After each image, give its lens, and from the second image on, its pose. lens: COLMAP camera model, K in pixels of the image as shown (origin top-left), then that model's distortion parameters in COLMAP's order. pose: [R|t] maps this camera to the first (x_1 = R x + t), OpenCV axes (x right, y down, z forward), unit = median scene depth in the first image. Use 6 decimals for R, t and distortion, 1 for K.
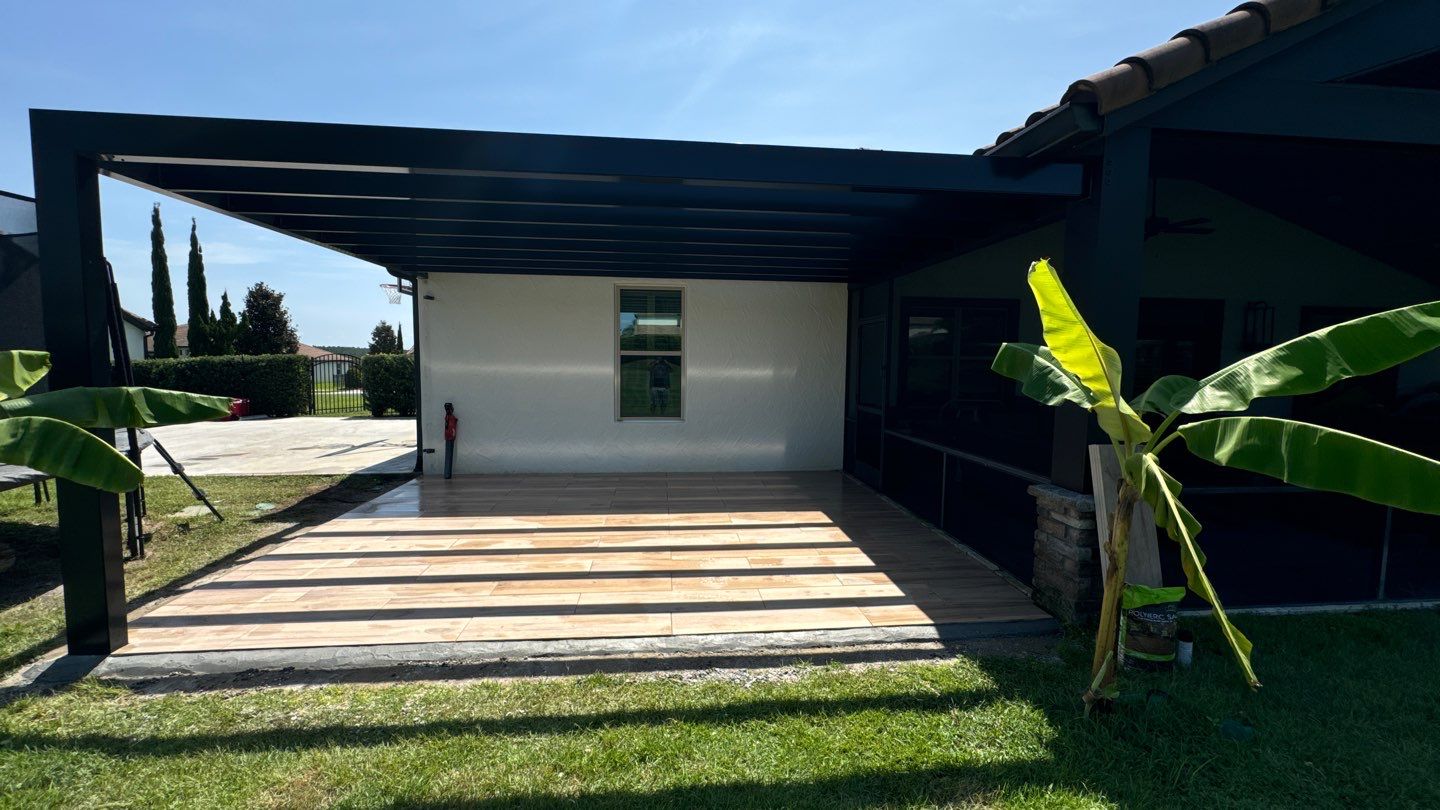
lens RADIAL K [[569.7, 0, 721.0], [0, 569.7, 407.5], [0, 0, 1]] dist [-0.001778, -0.000648]
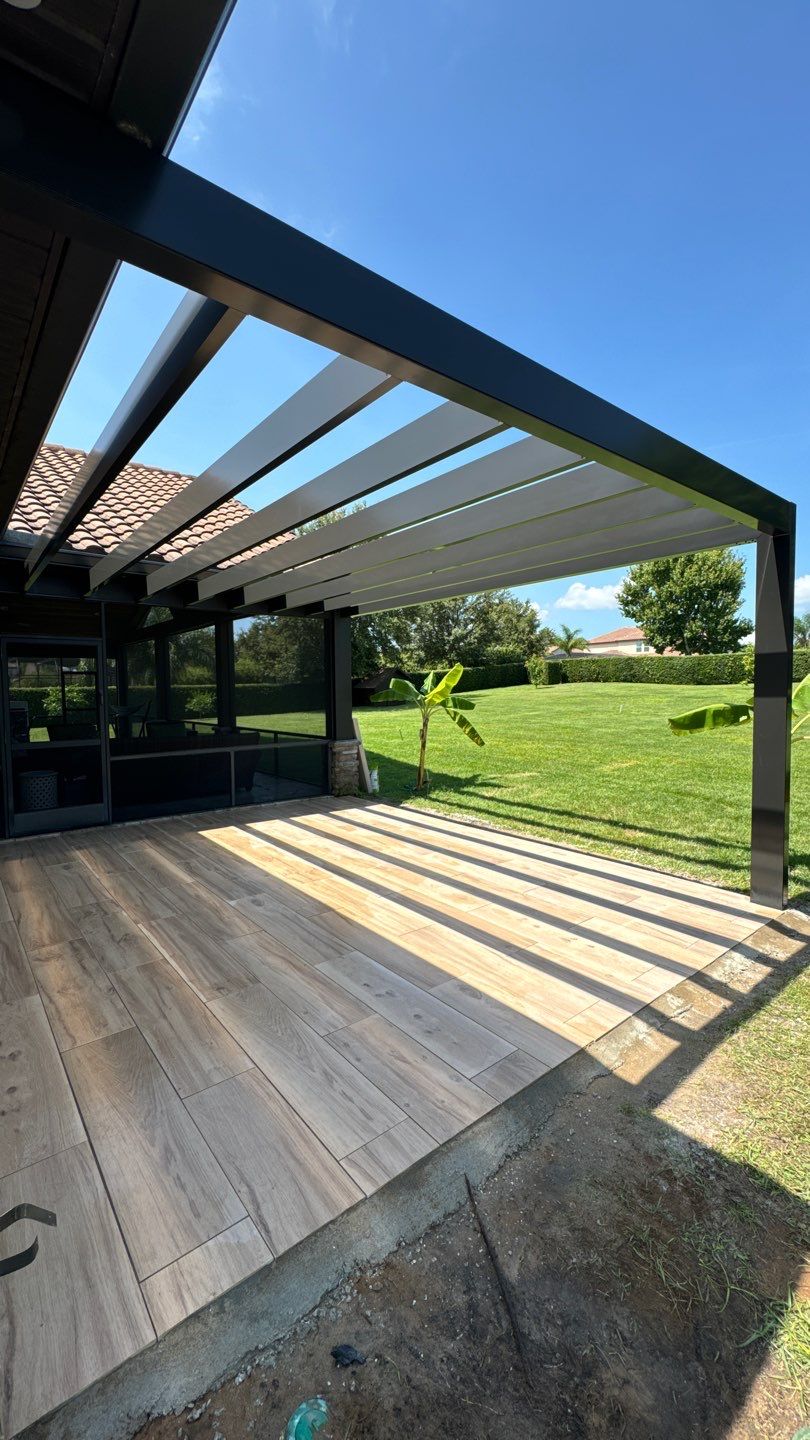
lens RADIAL K [[569.7, 0, 401.1], [0, 569.7, 732.4], [0, 0, 1]] dist [-0.001778, -0.000648]
pose [[-0.544130, -0.073321, 0.835791, -1.361280], [0.069375, 0.988831, 0.131913, -0.167056], [-0.836128, 0.129761, -0.532965, 1.887333]]
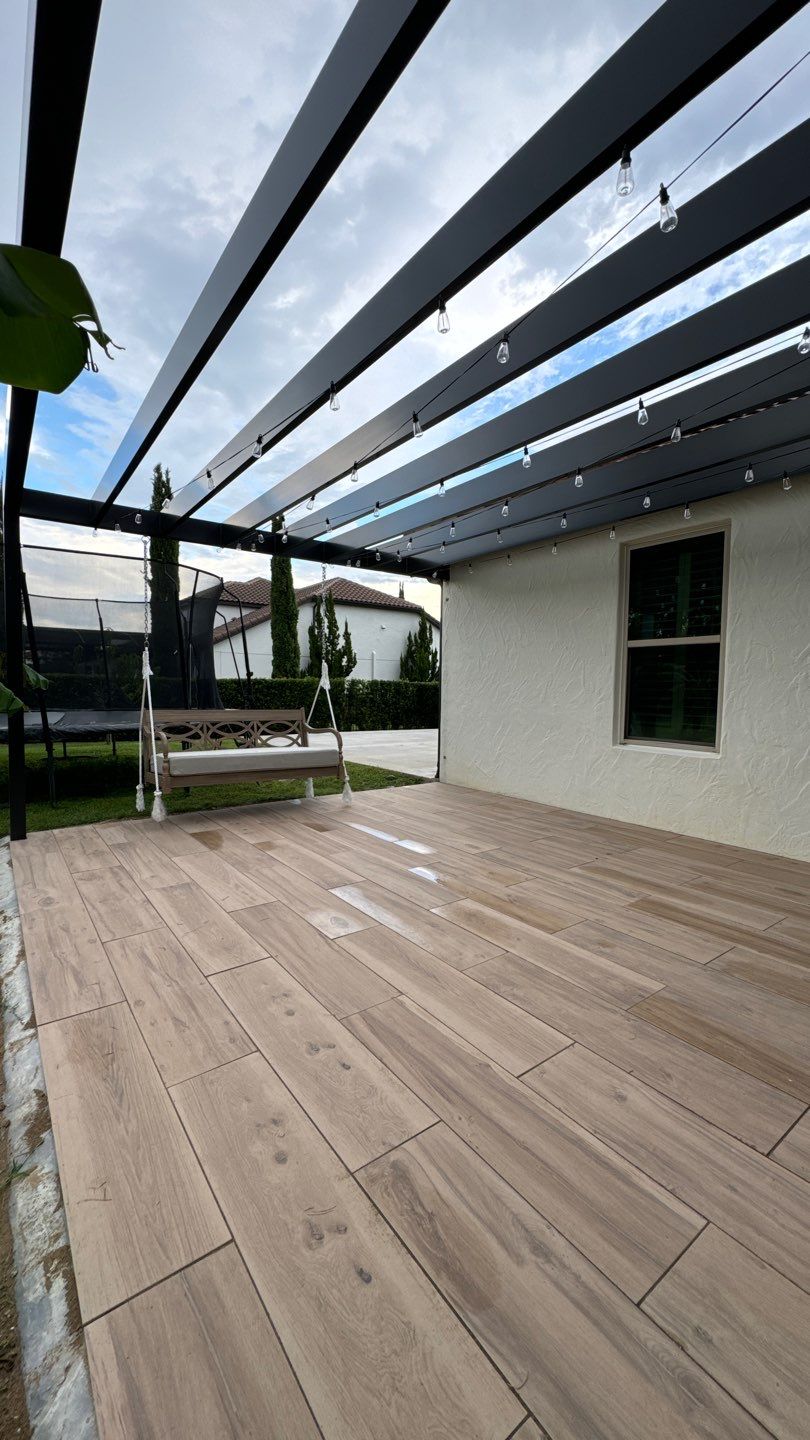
lens RADIAL K [[569.7, 0, 404.4], [0, 569.7, 710.3], [0, 0, 1]] dist [-0.001778, -0.000648]
pose [[0.503906, 0.031301, -0.863191, 0.564007], [-0.077641, 0.996939, -0.009174, 0.020071], [0.860262, 0.071642, 0.504794, 0.870164]]
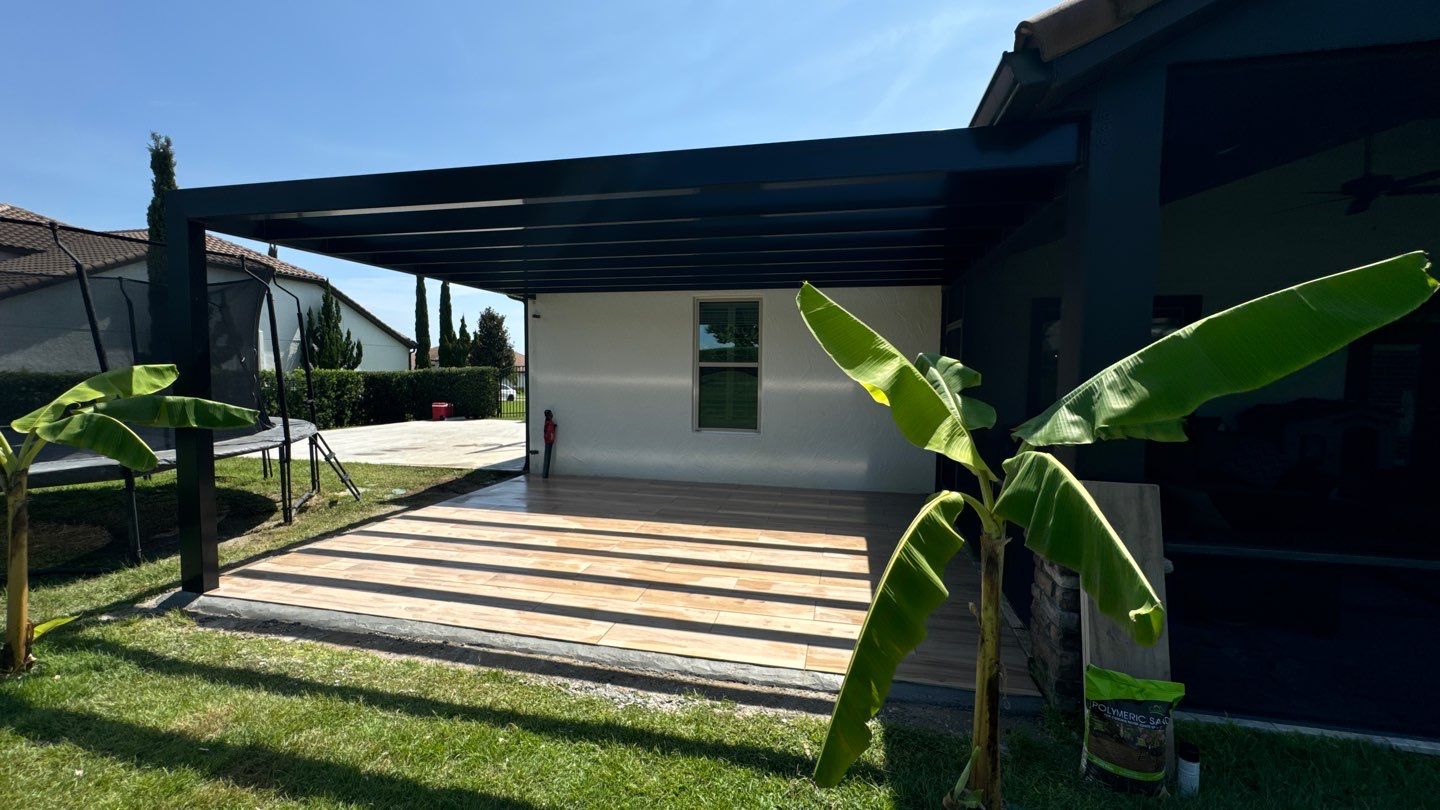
lens RADIAL K [[569.7, 0, 720.8], [0, 569.7, 415.2], [0, 0, 1]] dist [-0.001778, -0.000648]
pose [[0.948059, 0.024450, -0.317154, 0.373959], [-0.026566, 0.999644, -0.002351, -0.007796], [0.316984, 0.010654, 0.948371, 0.095166]]
